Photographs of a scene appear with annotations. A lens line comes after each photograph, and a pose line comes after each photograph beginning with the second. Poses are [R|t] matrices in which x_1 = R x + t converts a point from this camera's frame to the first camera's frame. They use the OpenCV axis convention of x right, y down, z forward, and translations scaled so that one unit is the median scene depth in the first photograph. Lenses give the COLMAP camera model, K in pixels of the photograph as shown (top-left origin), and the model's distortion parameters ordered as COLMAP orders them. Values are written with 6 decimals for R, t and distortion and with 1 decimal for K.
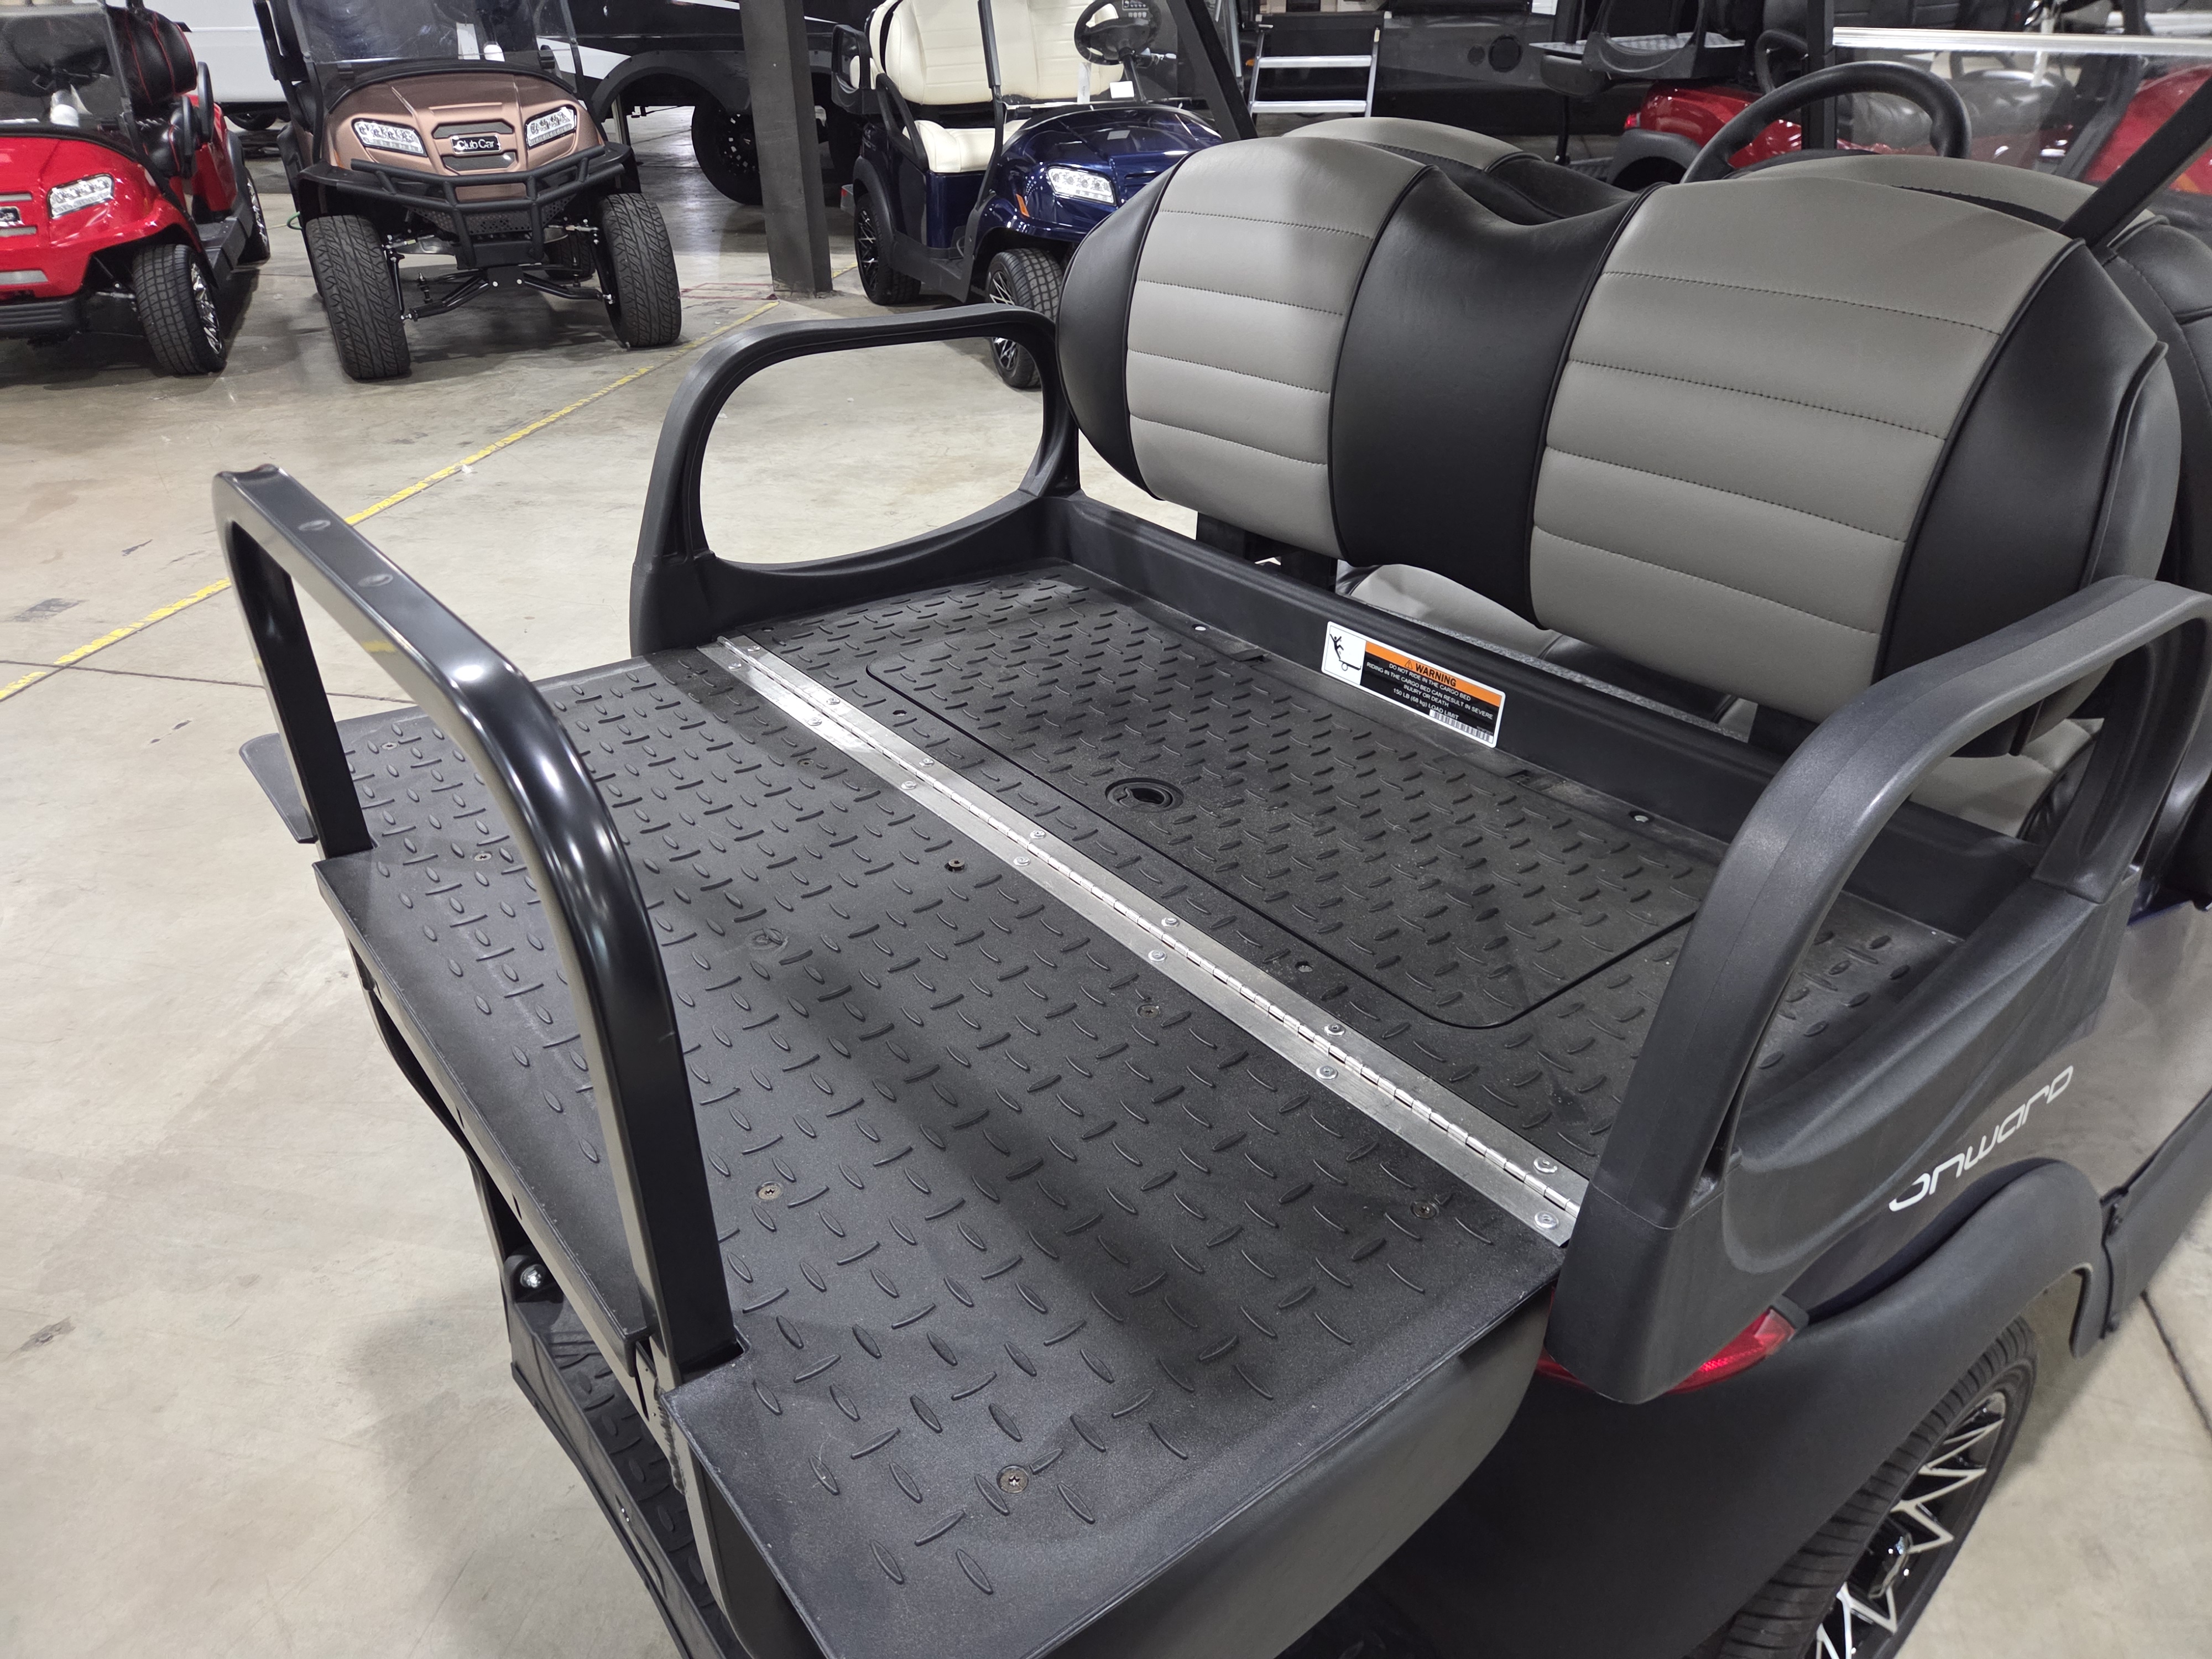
lens RADIAL K [[1491.9, 0, 1104.0], [0, 1491.9, 794.1], [0, 0, 1]] dist [0.065403, -0.064093]
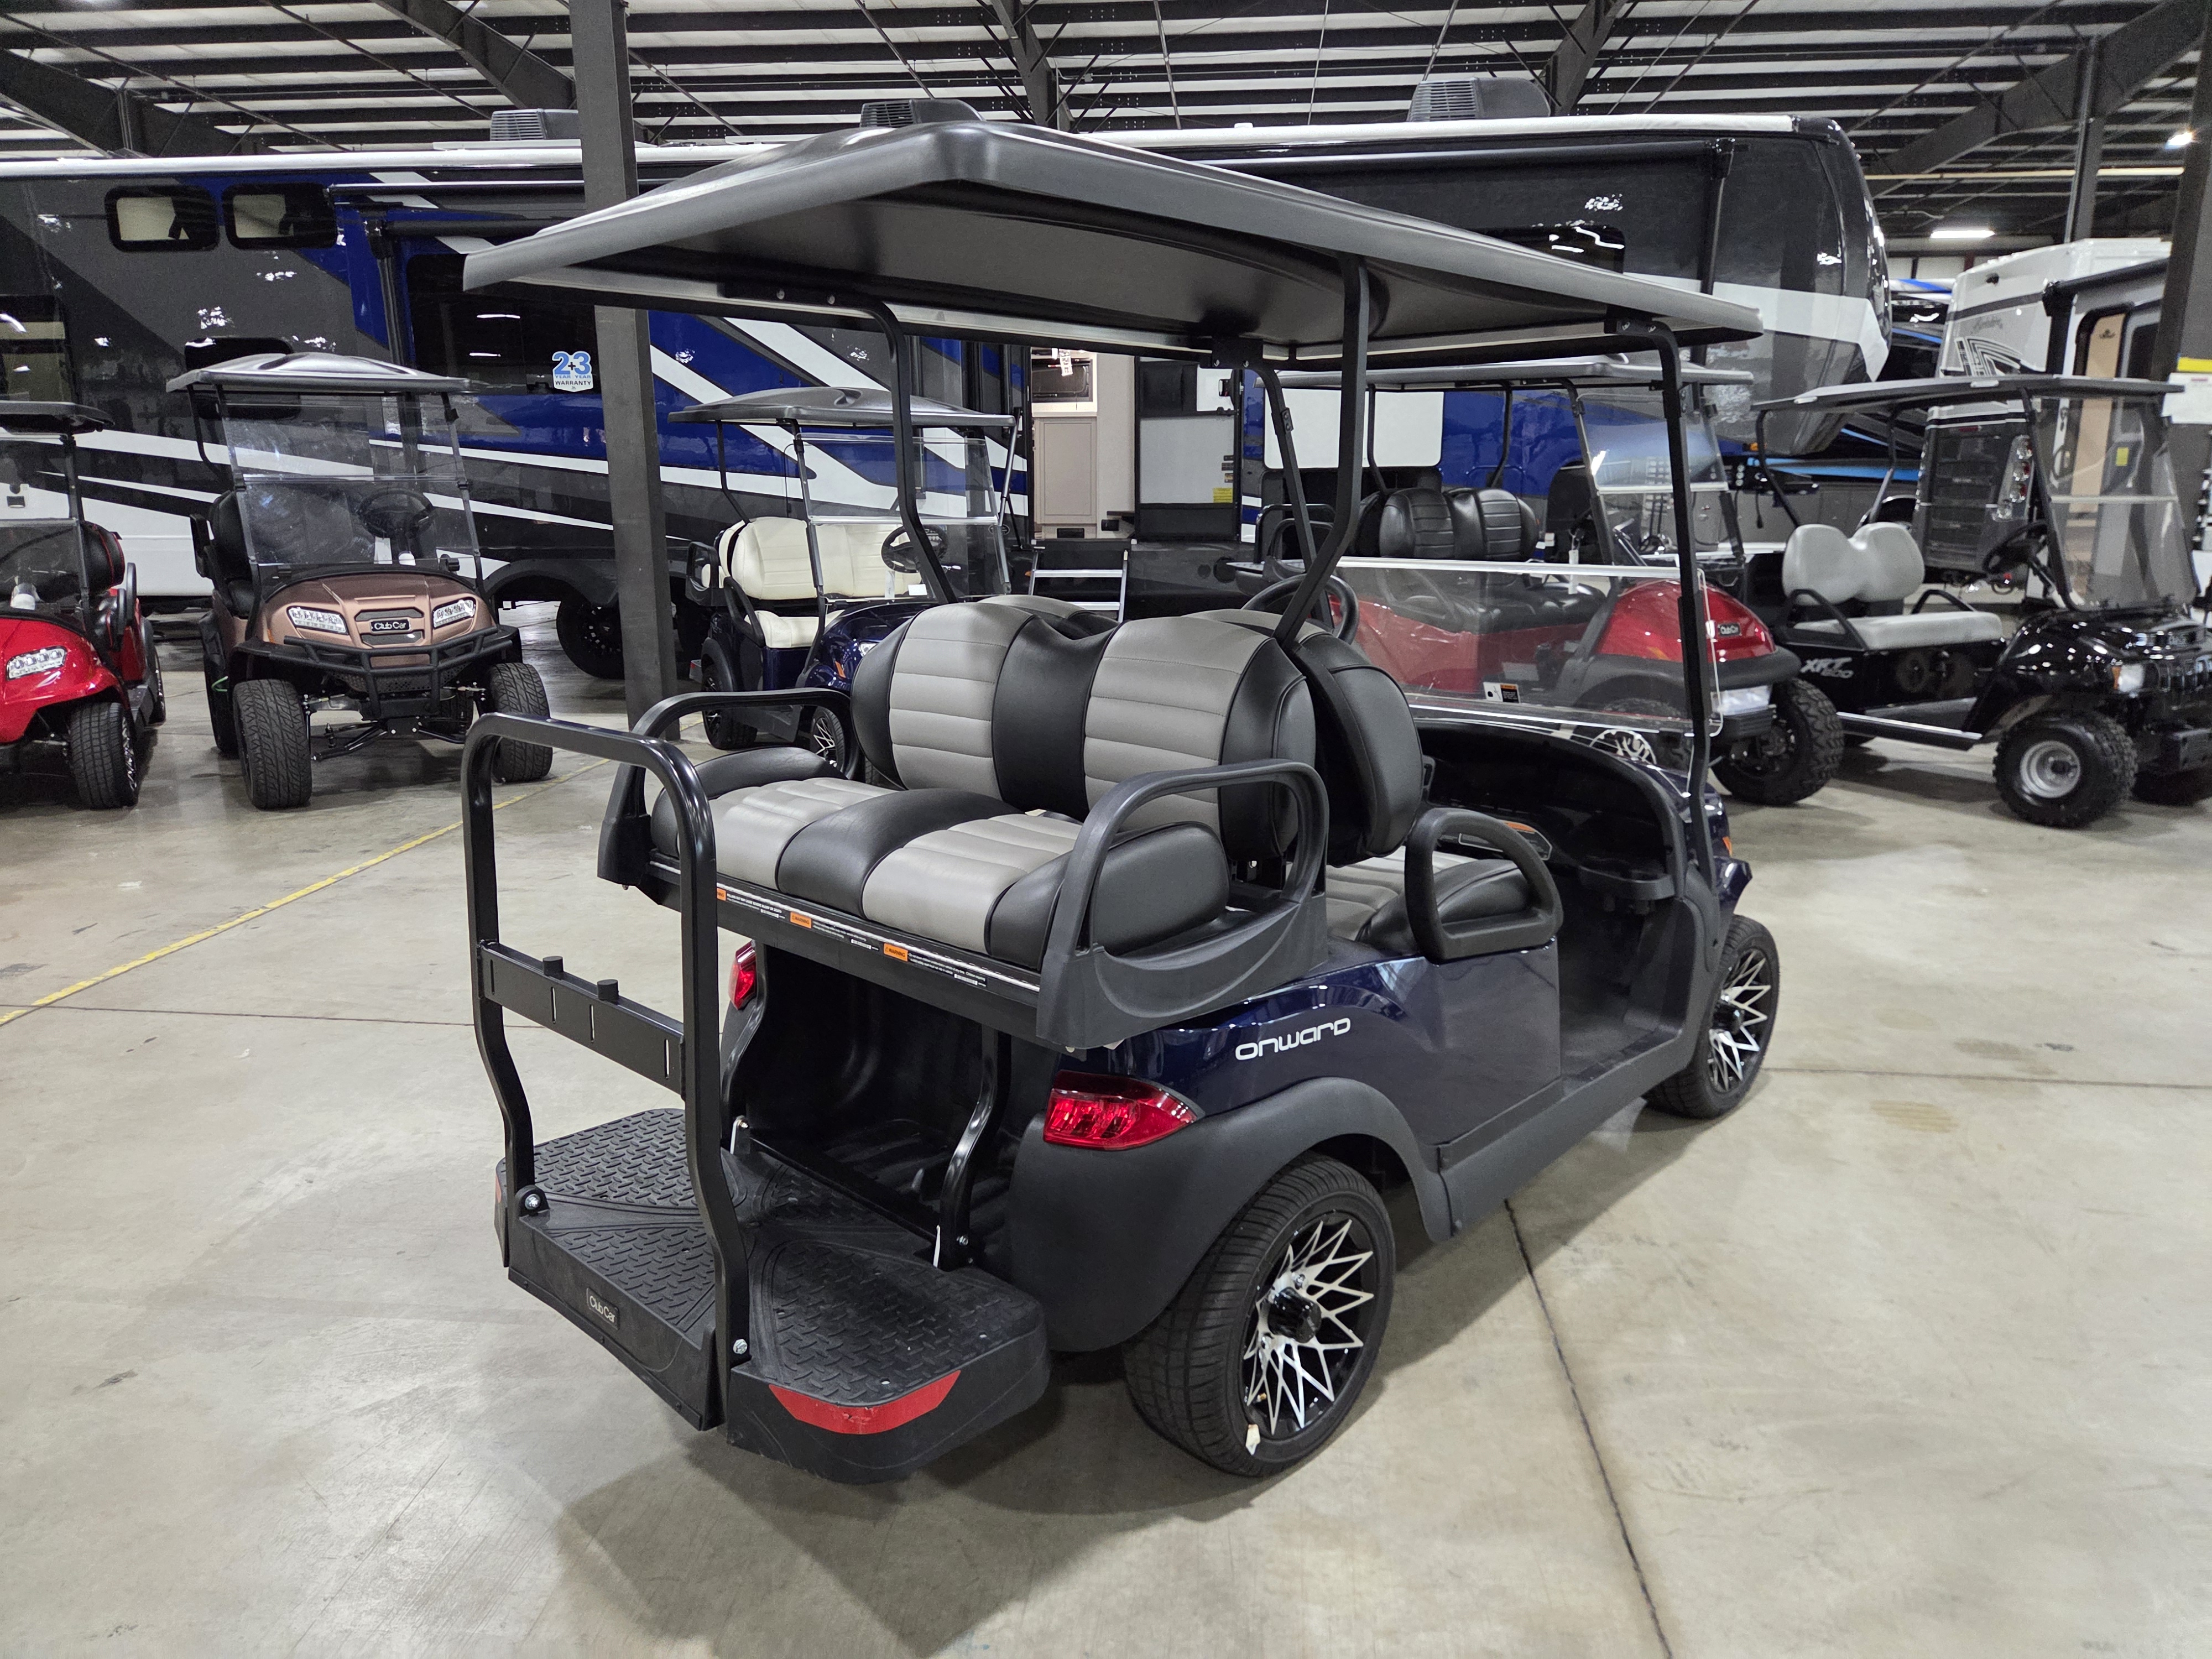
lens RADIAL K [[1491.9, 0, 1104.0], [0, 1491.9, 794.1], [0, 0, 1]] dist [0.065403, -0.064093]
pose [[0.992875, -0.007603, 0.118916, 0.015767], [0.043009, 0.953554, -0.298135, 0.093800], [-0.111126, 0.301126, 0.947087, -0.189057]]
